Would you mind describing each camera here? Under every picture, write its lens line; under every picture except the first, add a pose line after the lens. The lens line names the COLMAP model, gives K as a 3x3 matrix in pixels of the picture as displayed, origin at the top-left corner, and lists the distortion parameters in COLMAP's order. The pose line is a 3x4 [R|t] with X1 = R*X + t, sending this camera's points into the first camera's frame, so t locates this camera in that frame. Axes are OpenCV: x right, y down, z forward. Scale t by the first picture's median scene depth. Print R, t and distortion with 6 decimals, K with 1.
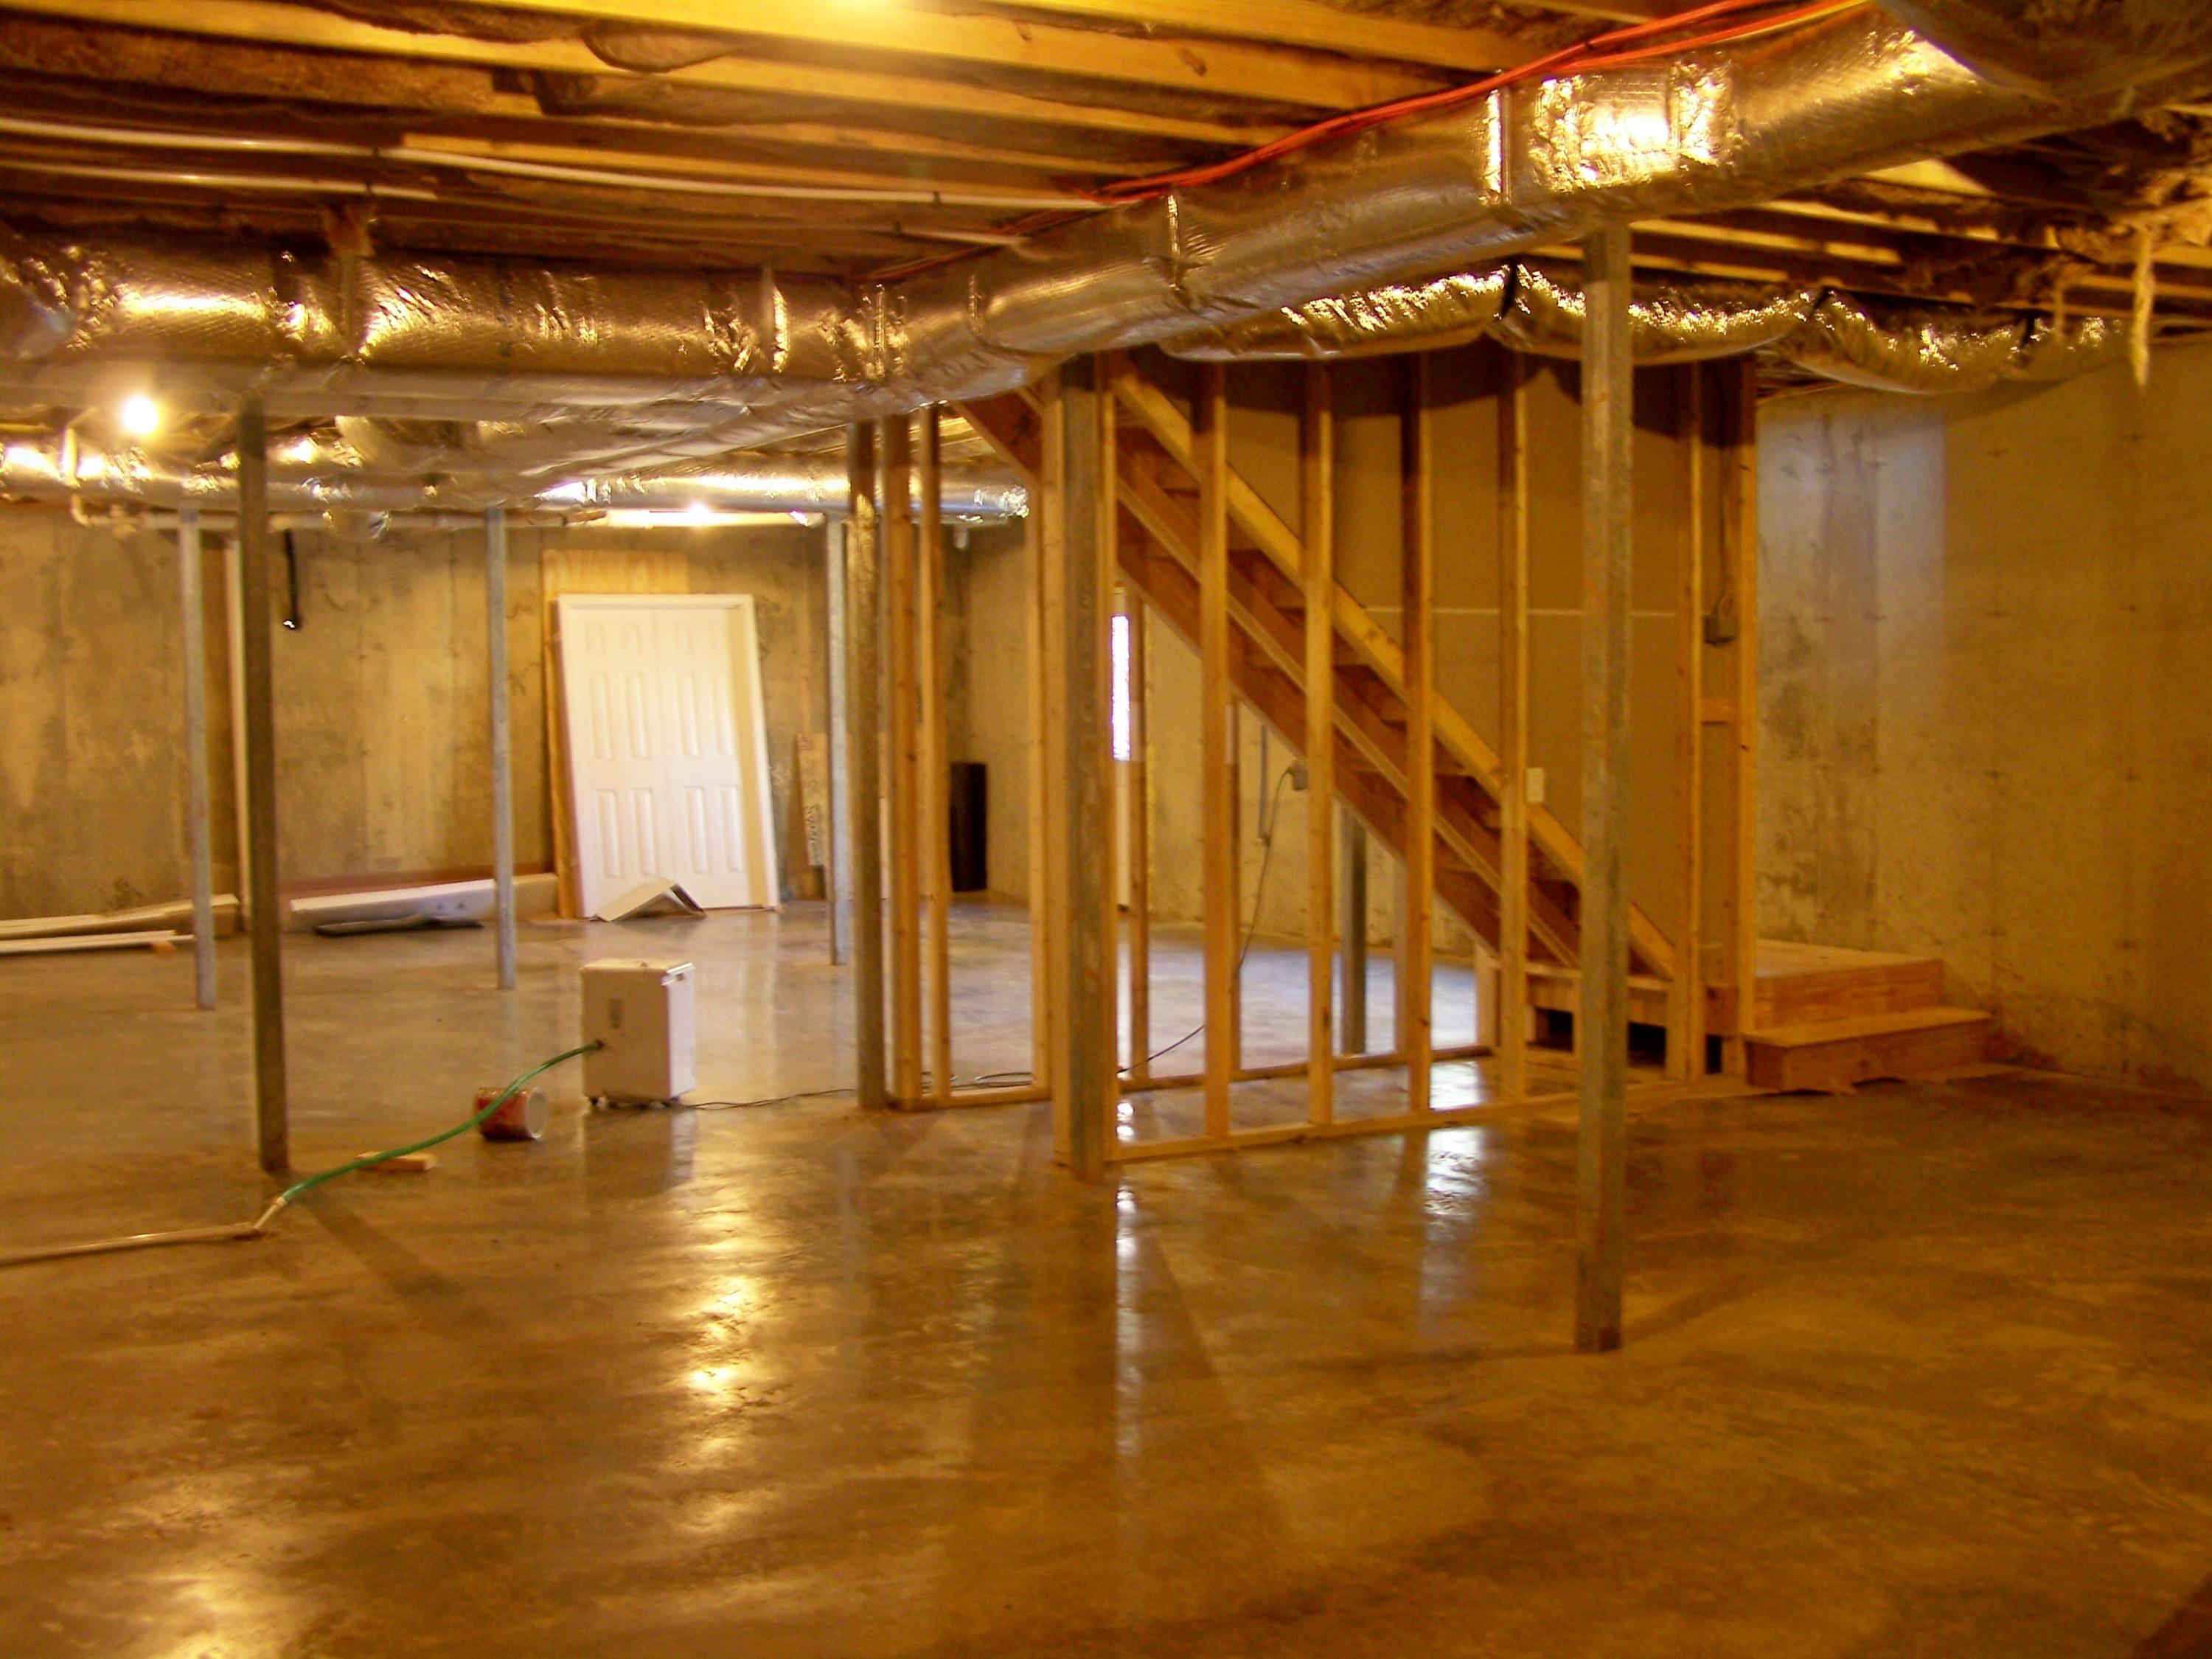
lens RADIAL K [[2483.2, 0, 1101.3], [0, 2483.2, 877.6], [0, 0, 1]] dist [-0.206487, 0.348500]
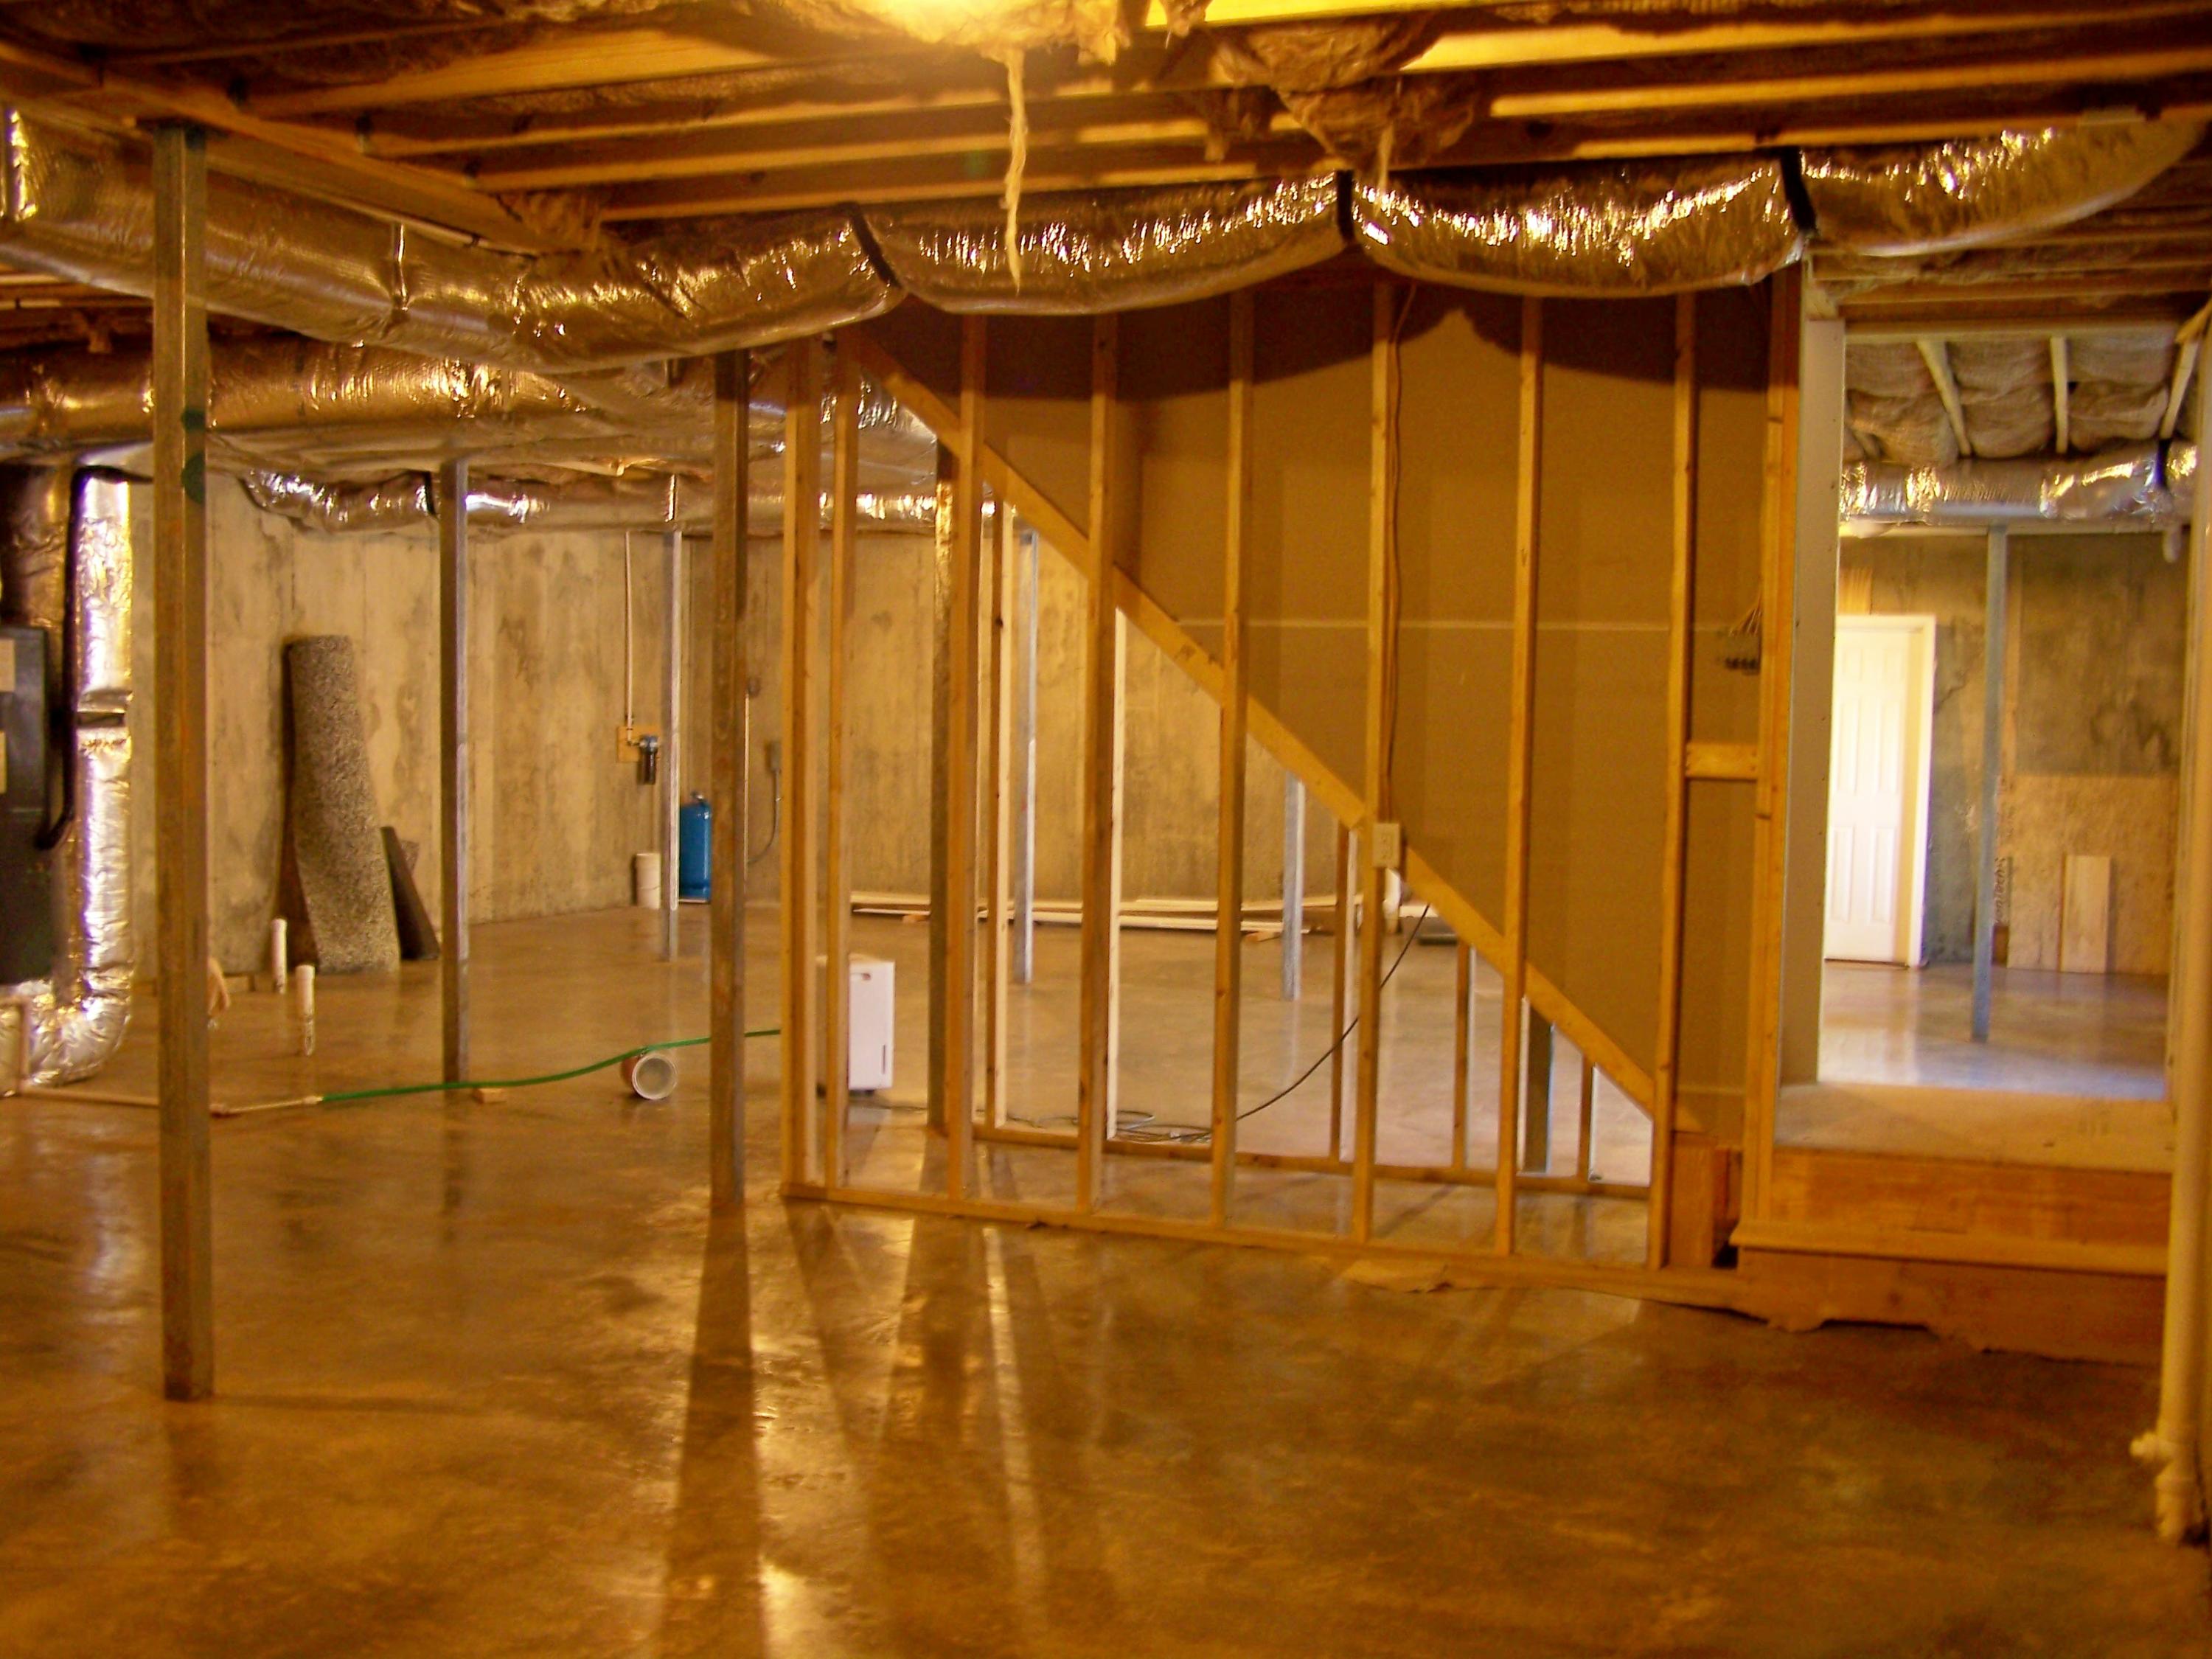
lens RADIAL K [[2483.2, 0, 1101.3], [0, 2483.2, 877.6], [0, 0, 1]] dist [-0.206487, 0.348500]
pose [[0.615937, 0.077595, -0.783964, 0.667346], [-0.084896, 0.995880, 0.031870, -0.040224], [0.783207, 0.046926, 0.619987, 0.398208]]
